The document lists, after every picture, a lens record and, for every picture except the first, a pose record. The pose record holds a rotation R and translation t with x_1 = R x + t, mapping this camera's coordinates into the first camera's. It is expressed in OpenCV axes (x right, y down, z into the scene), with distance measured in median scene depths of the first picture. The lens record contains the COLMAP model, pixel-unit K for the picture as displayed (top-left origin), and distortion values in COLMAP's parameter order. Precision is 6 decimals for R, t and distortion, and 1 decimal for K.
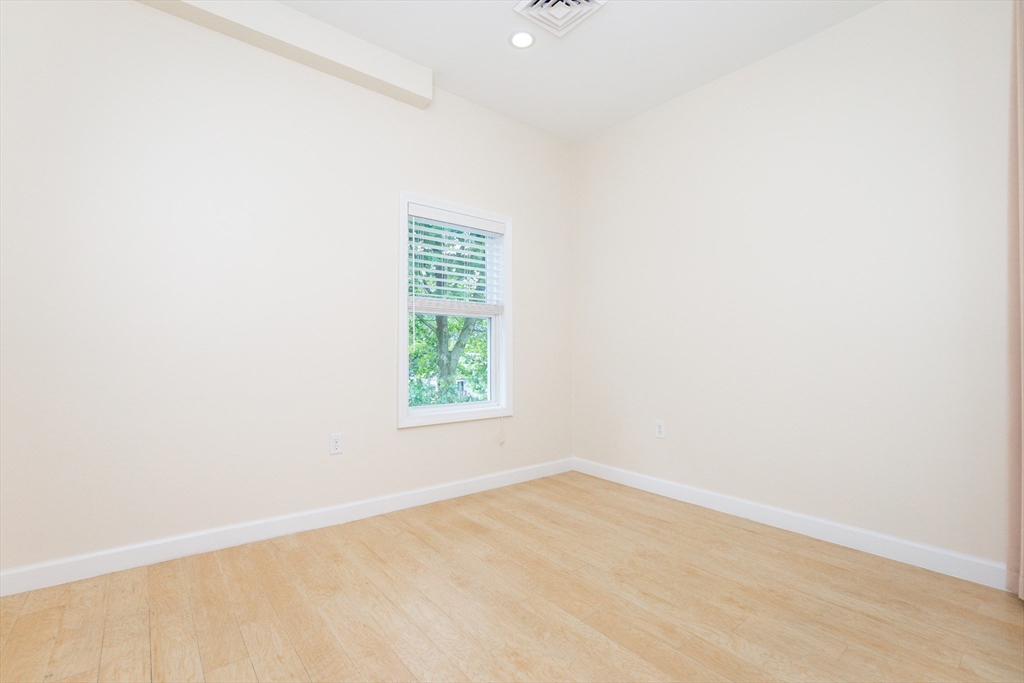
lens RADIAL K [[442.7, 0, 502.5], [0, 442.7, 344.6], [0, 0, 1]] dist [-0.003556, 0.000637]
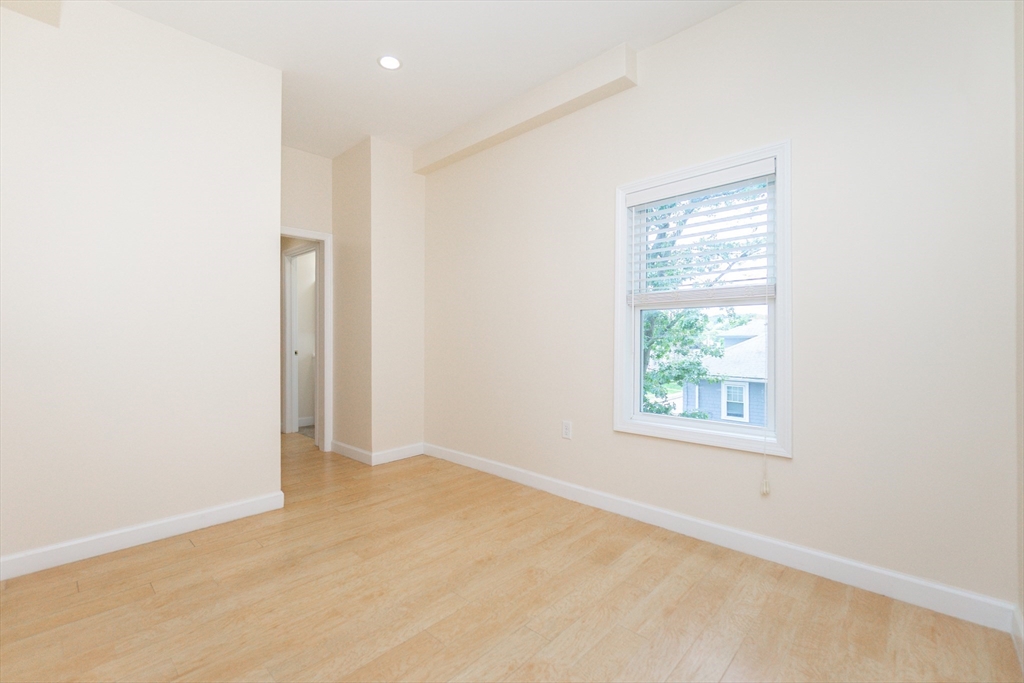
lens RADIAL K [[442.7, 0, 502.0], [0, 442.7, 338.4], [0, 0, 1]] dist [-0.003556, 0.000637]
pose [[0.137733, -0.005819, -0.990452, 0.872745], [0.018299, 0.999827, -0.003330, -0.021291], [0.990300, -0.017666, 0.137816, 0.762115]]
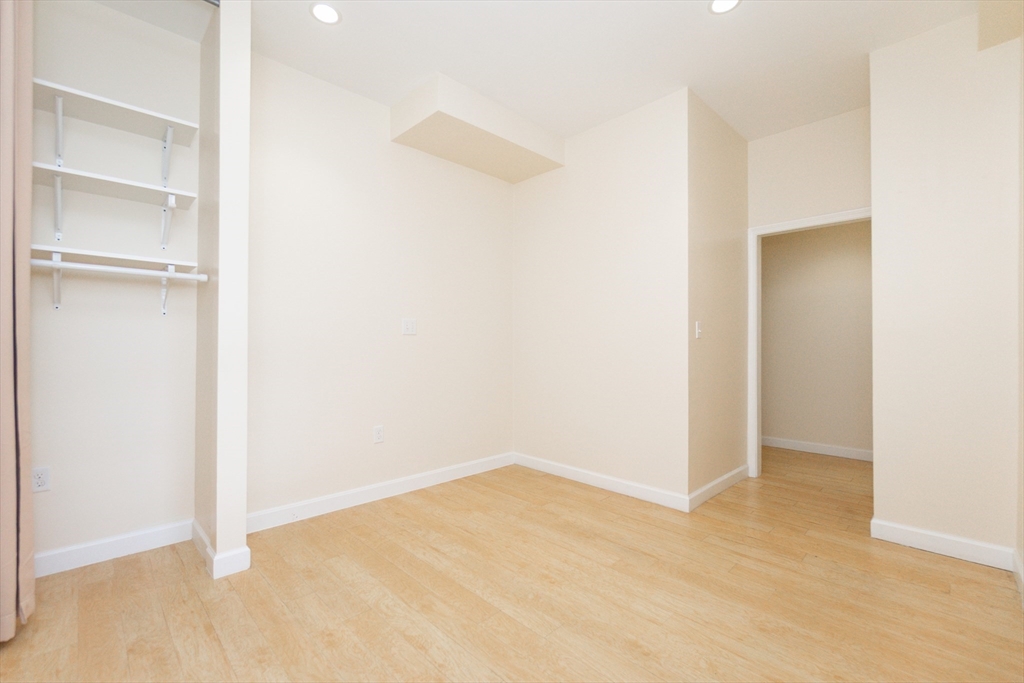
lens RADIAL K [[442.7, 0, 505.2], [0, 442.7, 347.5], [0, 0, 1]] dist [-0.003556, 0.000637]
pose [[-0.995441, -0.015037, -0.094189, 0.204945], [-0.013976, 0.999831, -0.011914, -0.013834], [0.094352, -0.010543, -0.995483, 1.533416]]
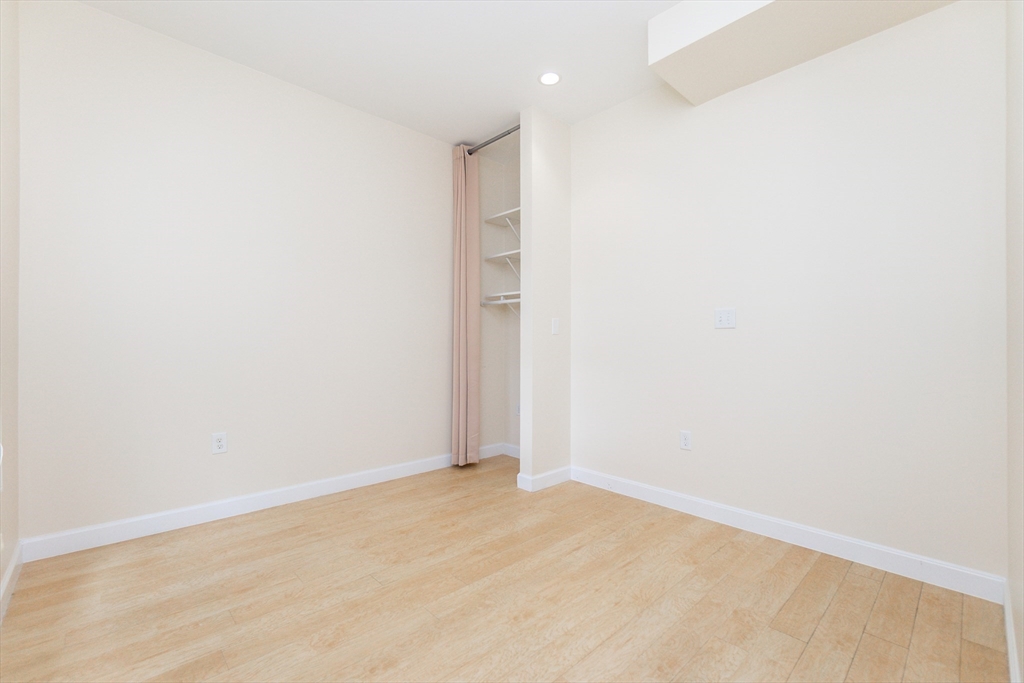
lens RADIAL K [[442.7, 0, 504.8], [0, 442.7, 342.2], [0, 0, 1]] dist [-0.003556, 0.000637]
pose [[-0.063891, -0.009092, 0.997915, -0.730356], [-0.023168, 0.999703, 0.007625, -0.026706], [-0.997688, -0.022633, -0.064083, 0.721710]]
